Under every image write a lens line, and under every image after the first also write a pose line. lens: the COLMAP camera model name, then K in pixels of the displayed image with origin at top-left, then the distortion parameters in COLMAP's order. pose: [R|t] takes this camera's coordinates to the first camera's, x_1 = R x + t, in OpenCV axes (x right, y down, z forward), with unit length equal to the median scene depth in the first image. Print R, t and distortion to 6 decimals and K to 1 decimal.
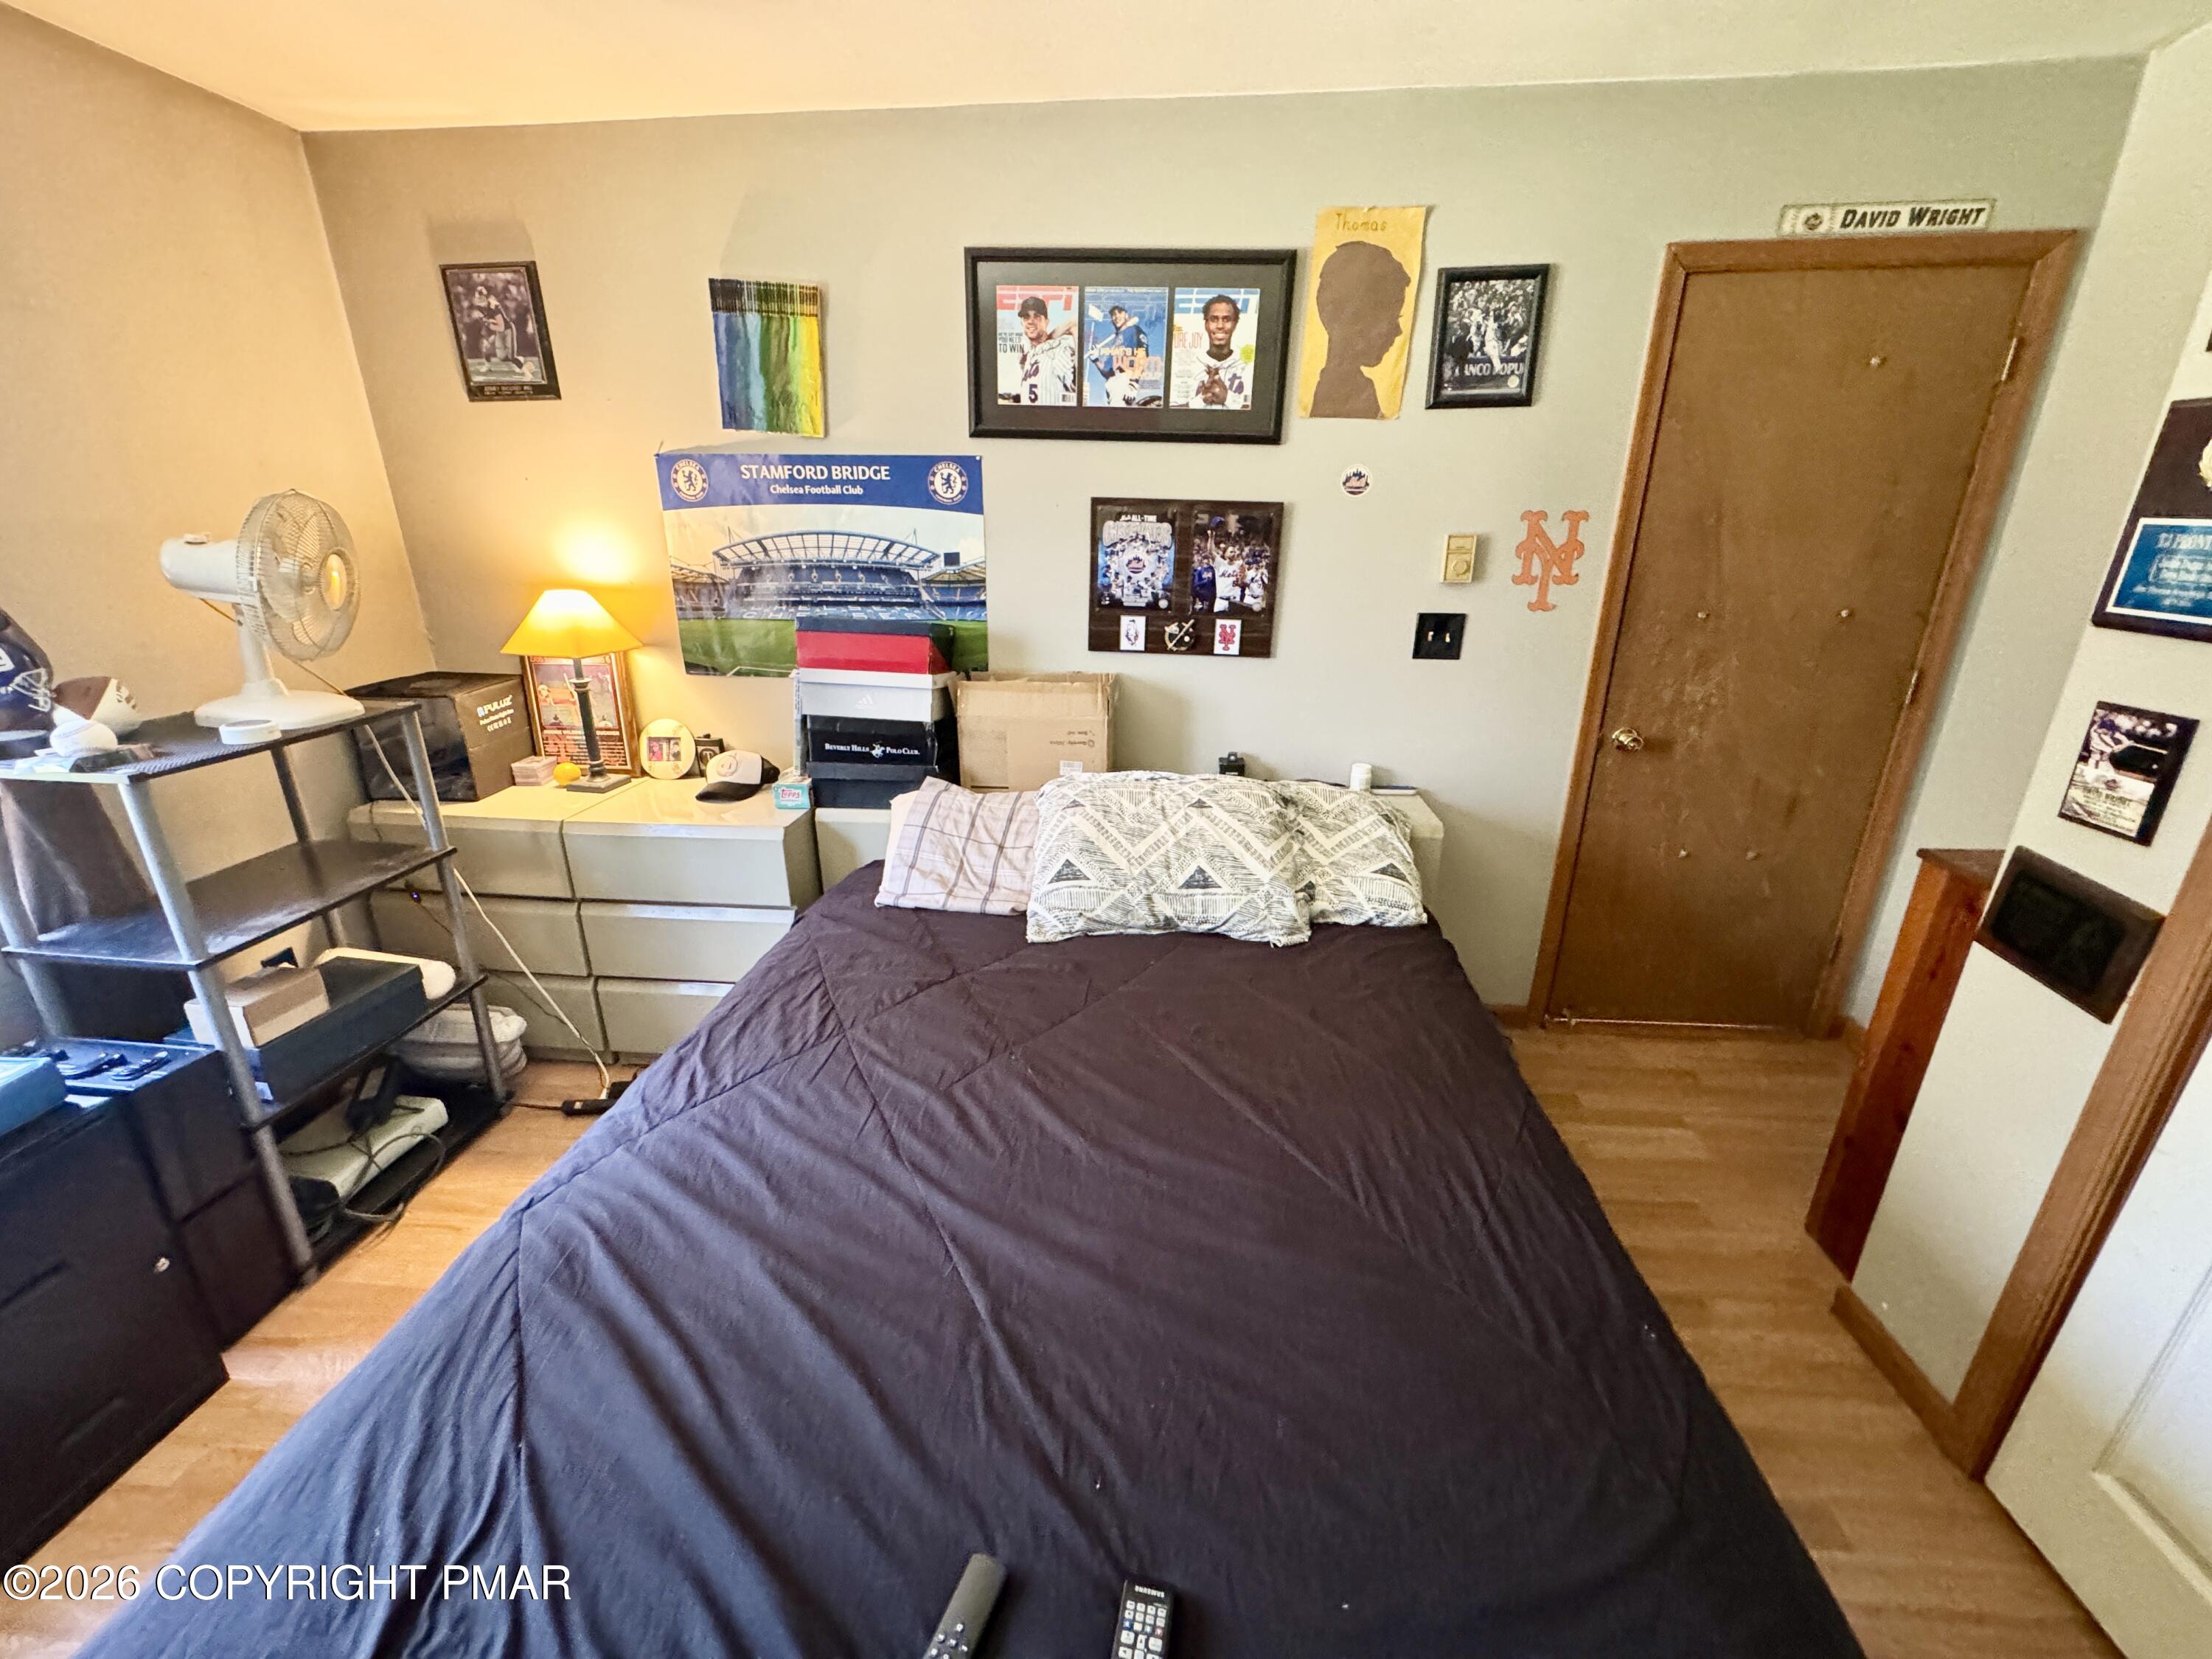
lens RADIAL K [[881.6, 0, 1103.9], [0, 881.6, 819.0], [0, 0, 1]] dist [-0.001755, -0.000639]
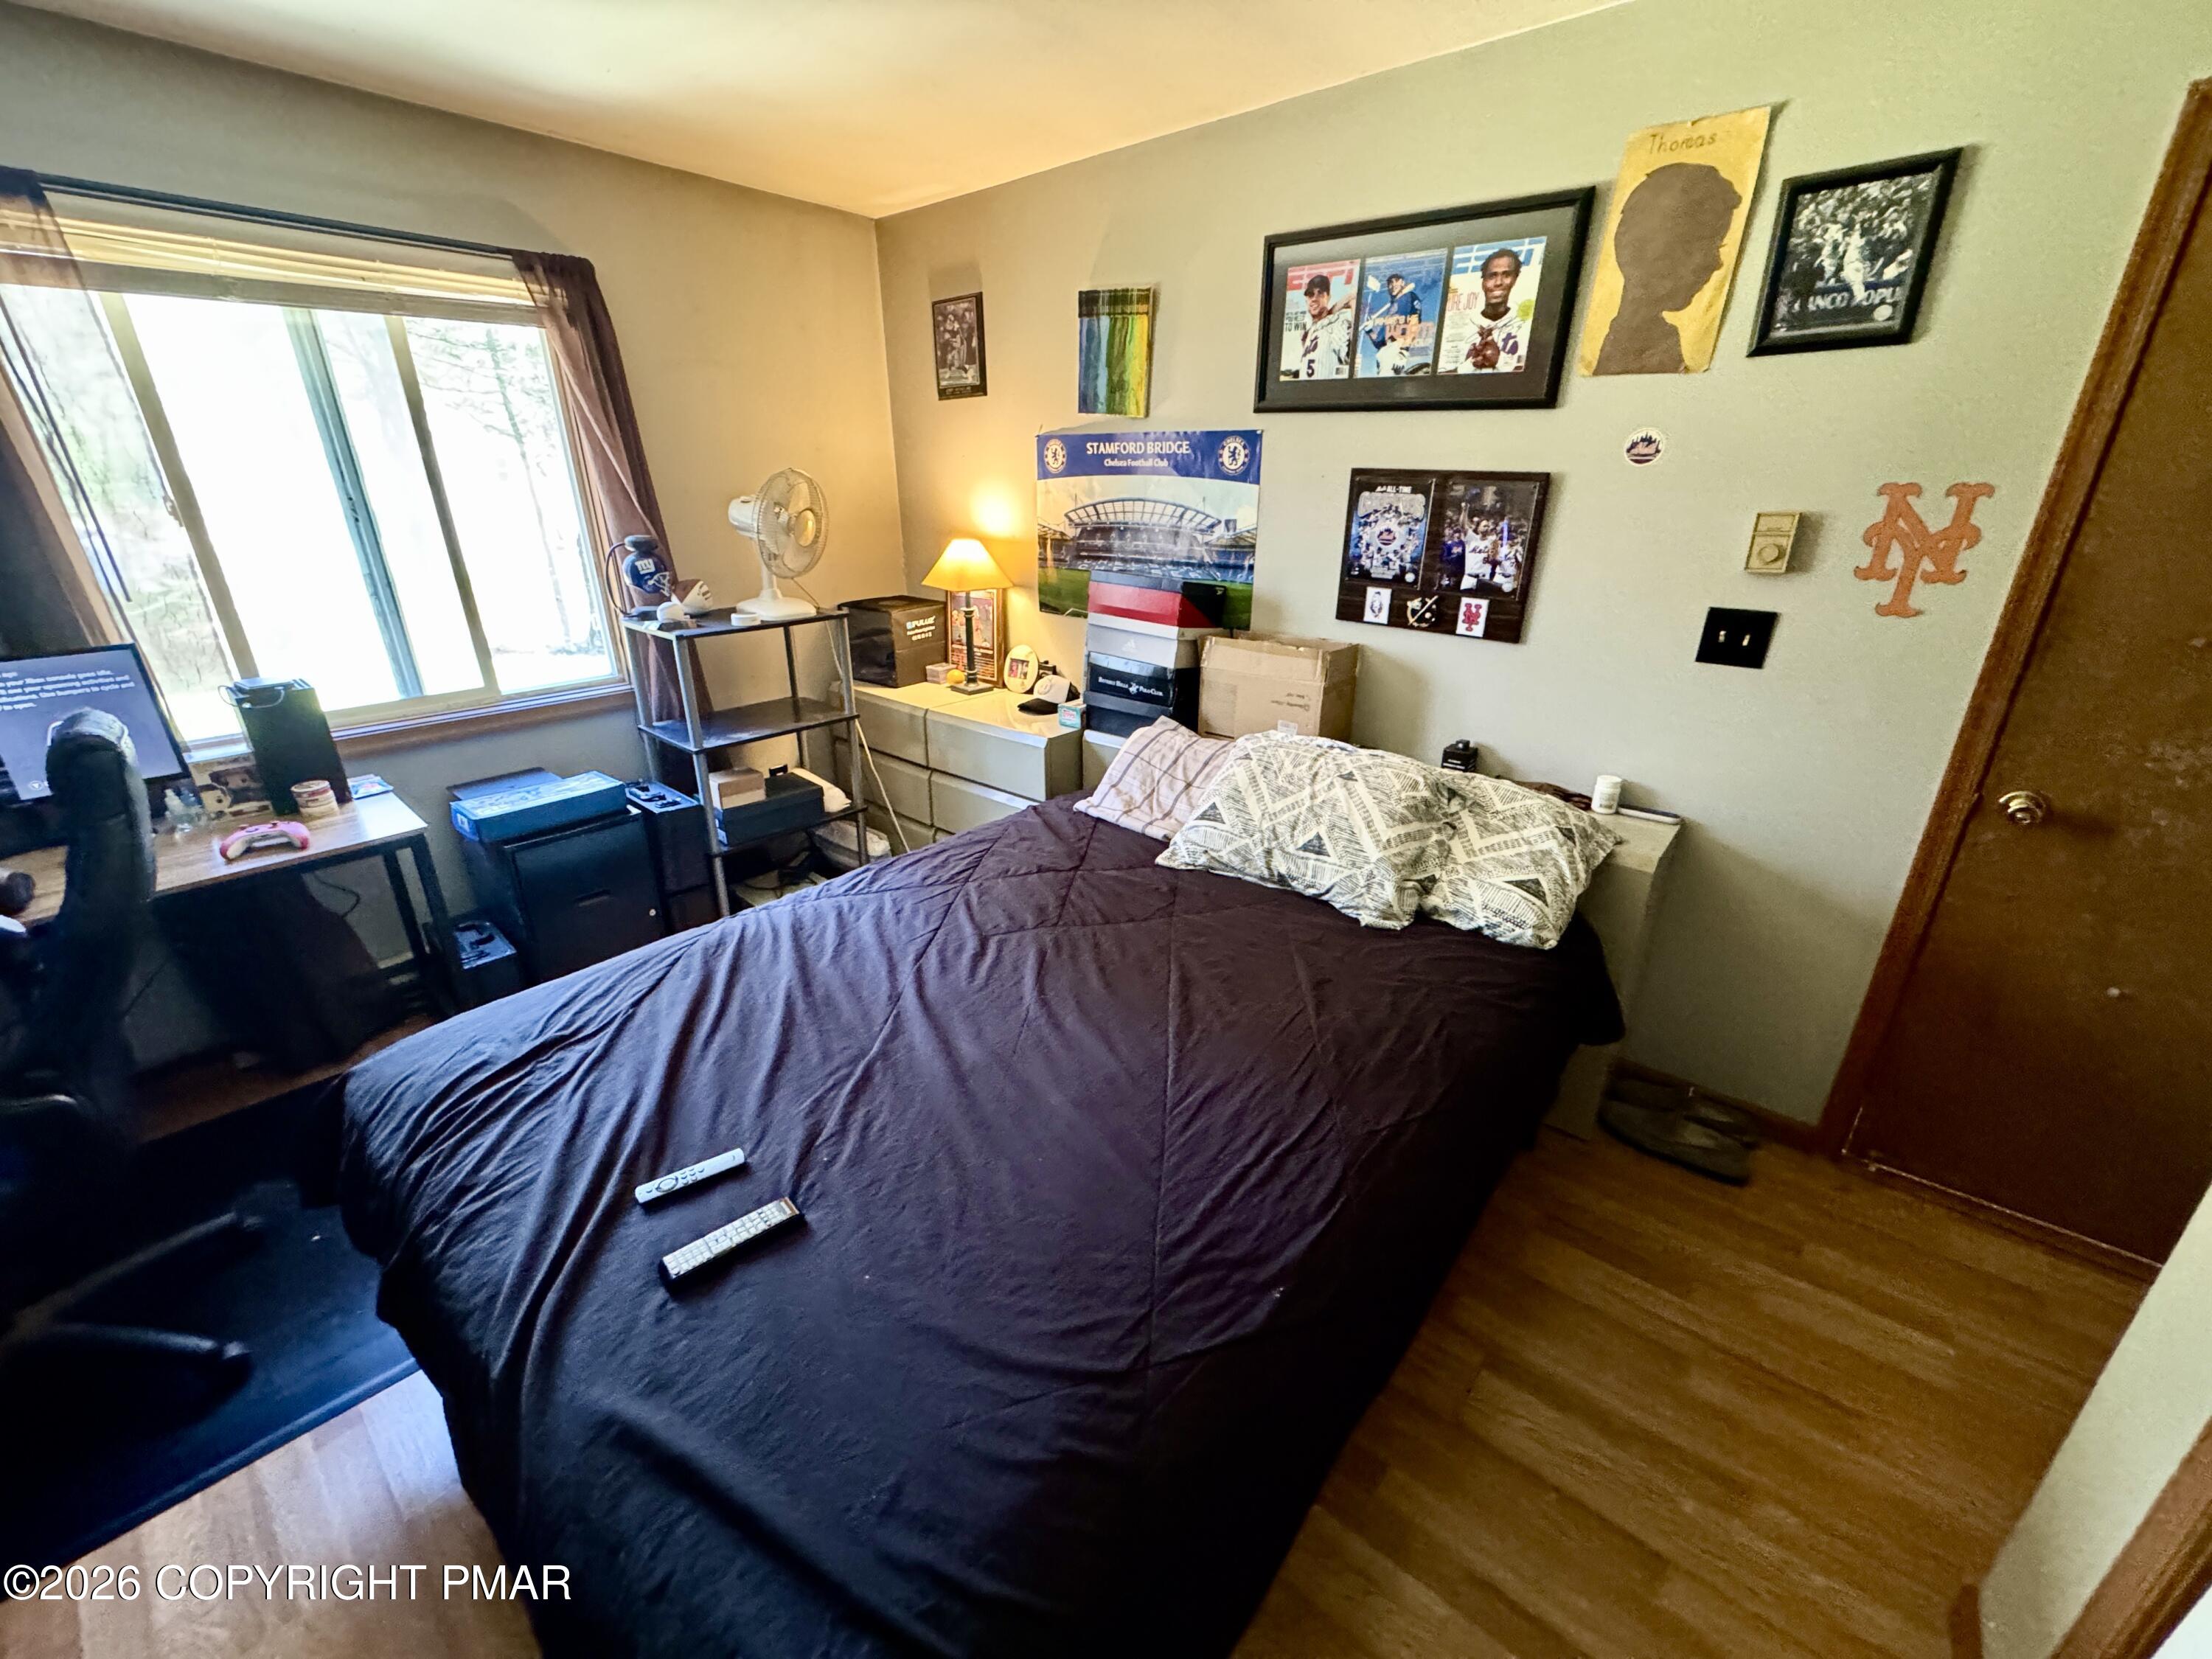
lens RADIAL K [[881.6, 0, 1105.5], [0, 881.6, 817.8], [0, 0, 1]] dist [-0.001755, -0.000639]
pose [[0.817359, 0.206704, -0.537771, 0.406349], [-0.186681, 0.978084, 0.092211, -0.010691], [0.545045, 0.025022, 0.838033, 0.000592]]
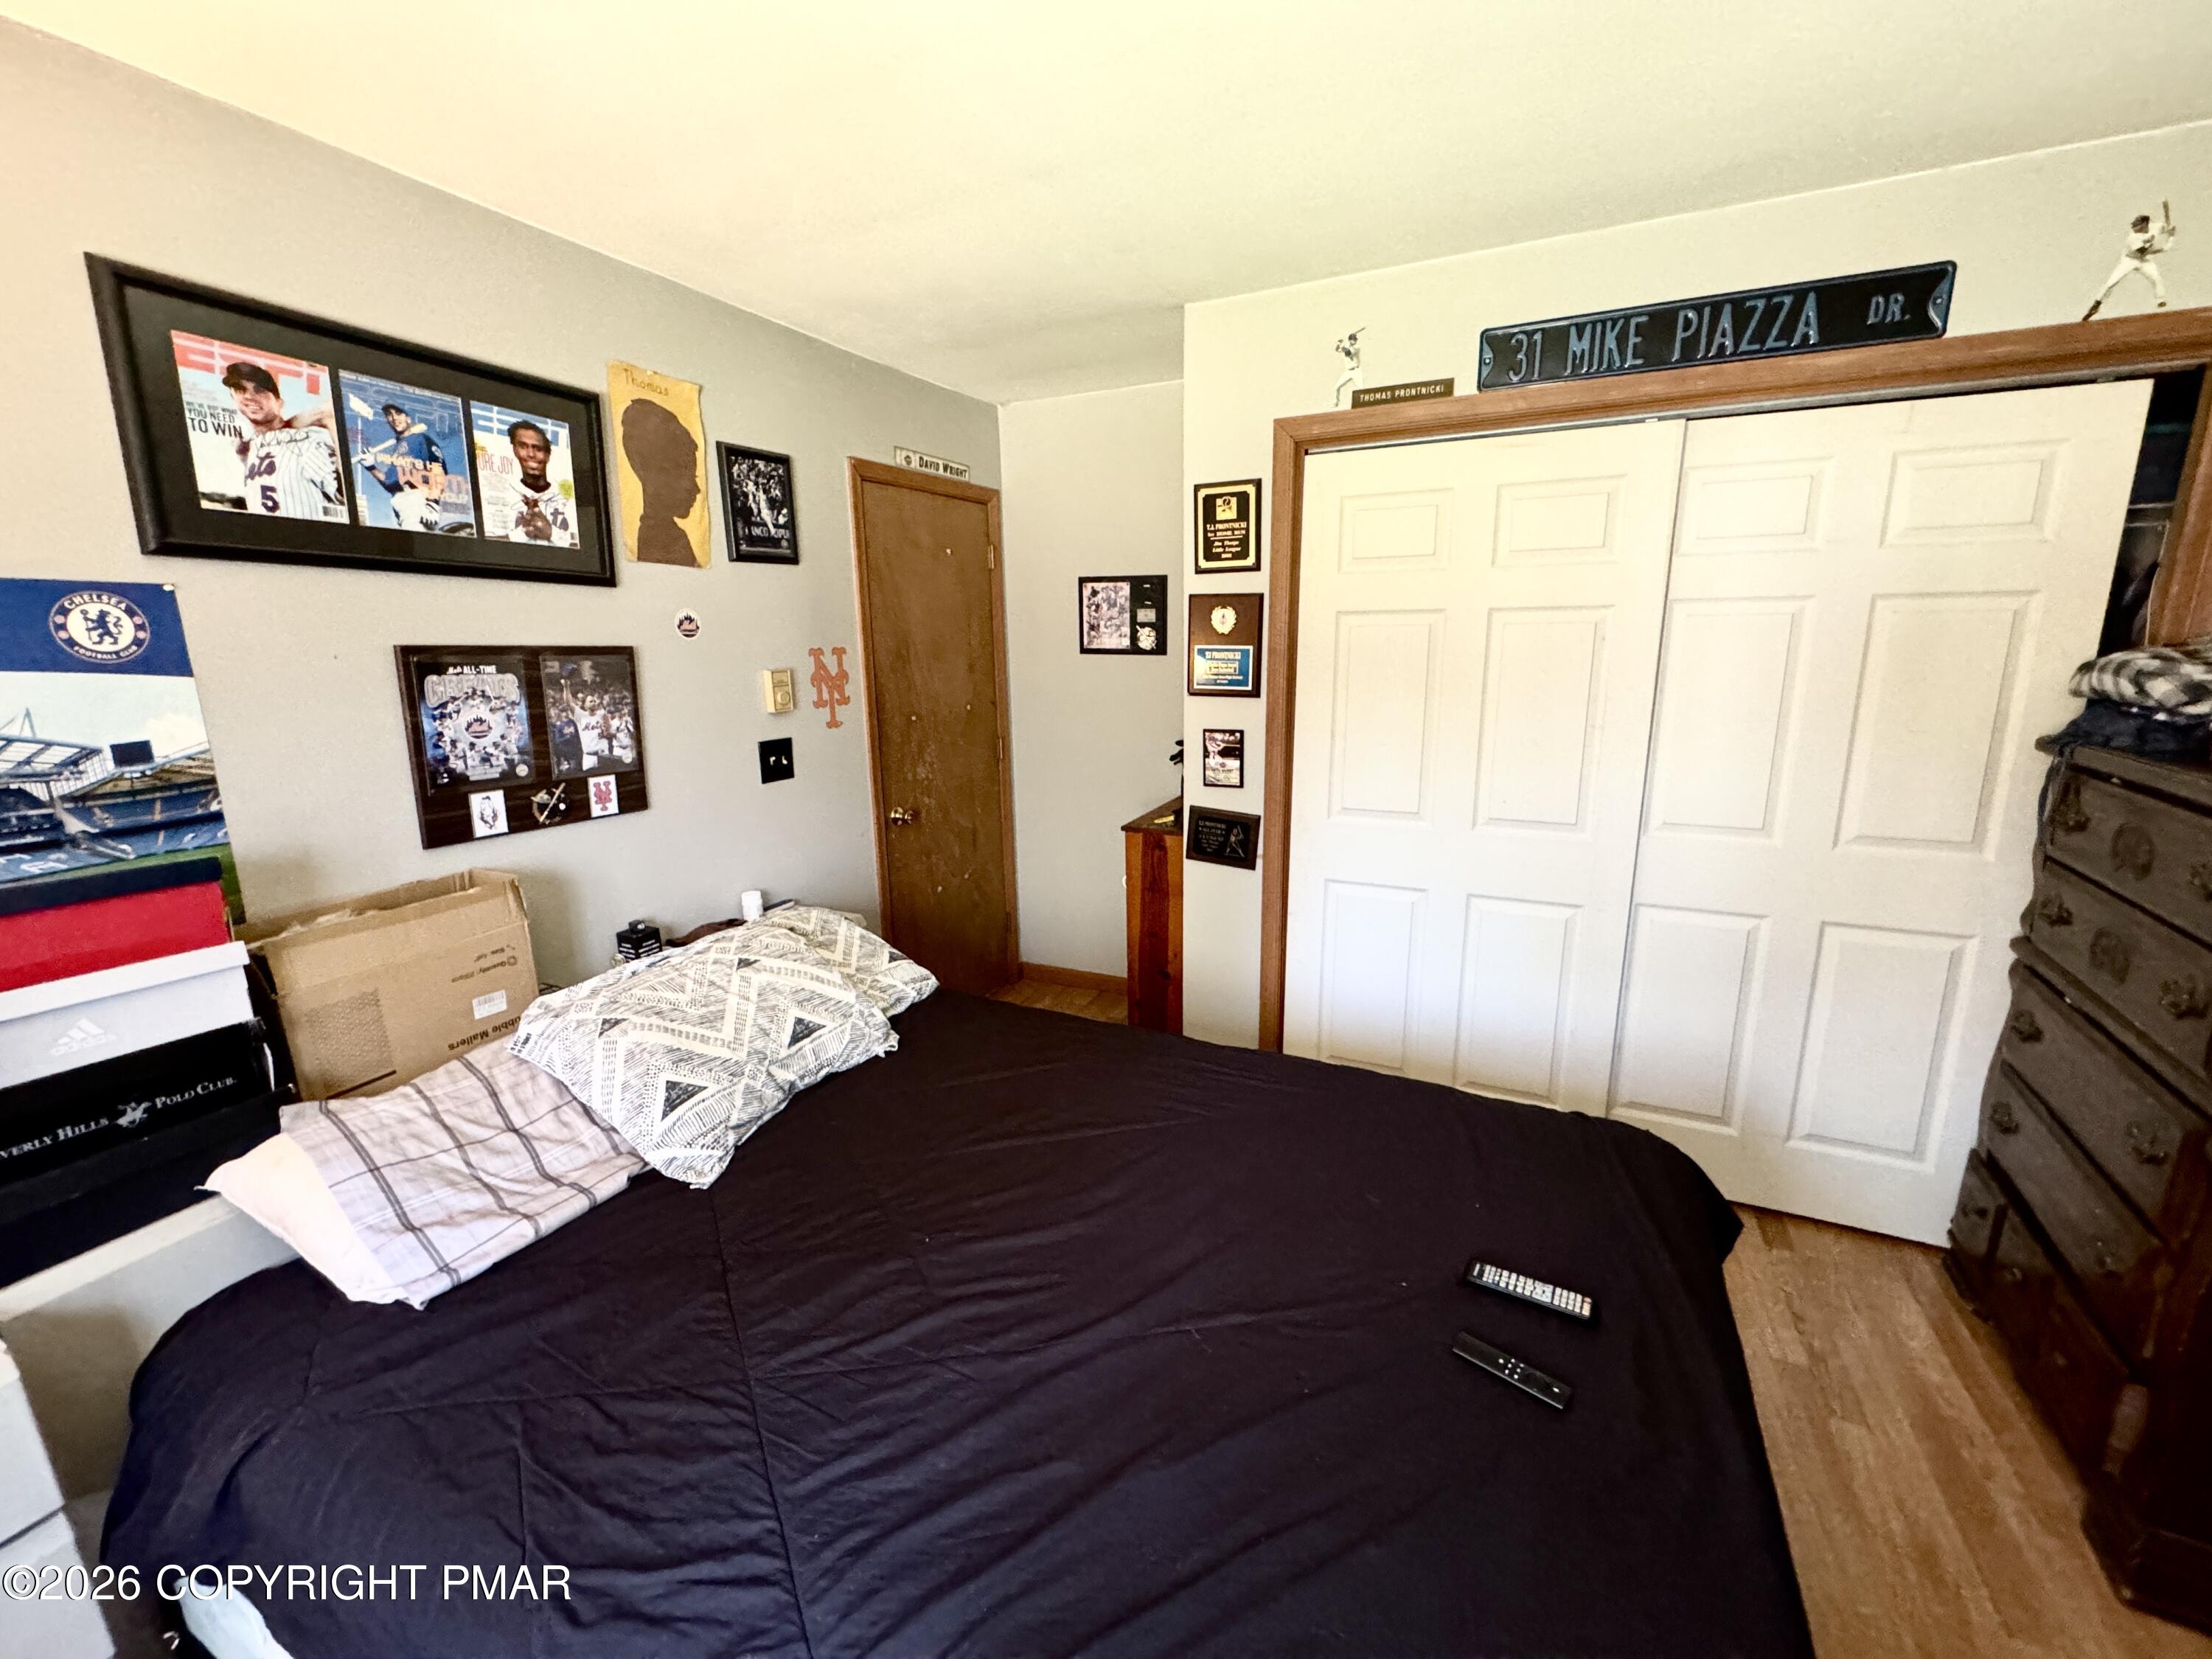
lens RADIAL K [[881.6, 0, 1101.0], [0, 881.6, 822.5], [0, 0, 1]] dist [-0.001755, -0.000639]
pose [[0.350120, -0.205392, 0.913909, -0.536045], [0.323801, 0.942055, 0.087668, -0.107725], [-0.878959, 0.265231, 0.396338, 0.250587]]
